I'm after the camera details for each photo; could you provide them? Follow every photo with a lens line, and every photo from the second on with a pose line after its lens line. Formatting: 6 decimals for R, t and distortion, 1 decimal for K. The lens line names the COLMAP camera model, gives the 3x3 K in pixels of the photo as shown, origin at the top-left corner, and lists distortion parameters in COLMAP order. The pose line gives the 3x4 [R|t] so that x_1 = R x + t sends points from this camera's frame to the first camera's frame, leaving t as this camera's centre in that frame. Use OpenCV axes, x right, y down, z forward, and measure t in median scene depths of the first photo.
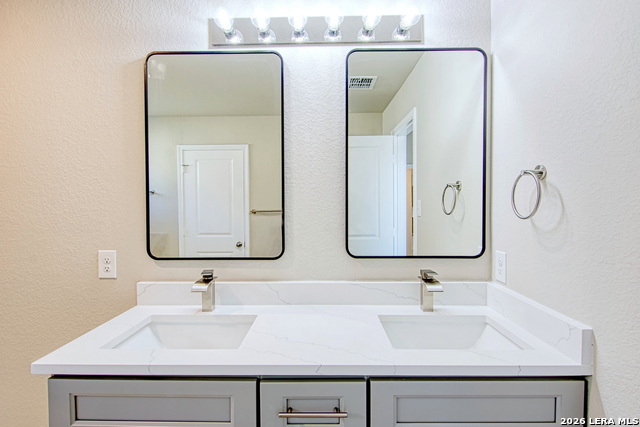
lens RADIAL K [[335.8, 0, 319.2], [0, 335.8, 217.0], [0, 0, 1]] dist [0.013318, -0.001395]
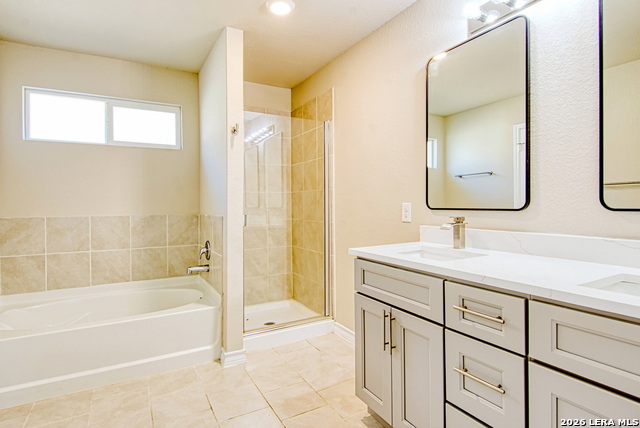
lens RADIAL K [[335.8, 0, 316.3], [0, 335.8, 209.8], [0, 0, 1]] dist [0.013318, -0.001395]
pose [[0.508998, 0.020615, -0.860521, 0.466900], [-0.018717, 0.999742, 0.012879, 0.123106], [0.860564, 0.009551, 0.509252, -0.096044]]
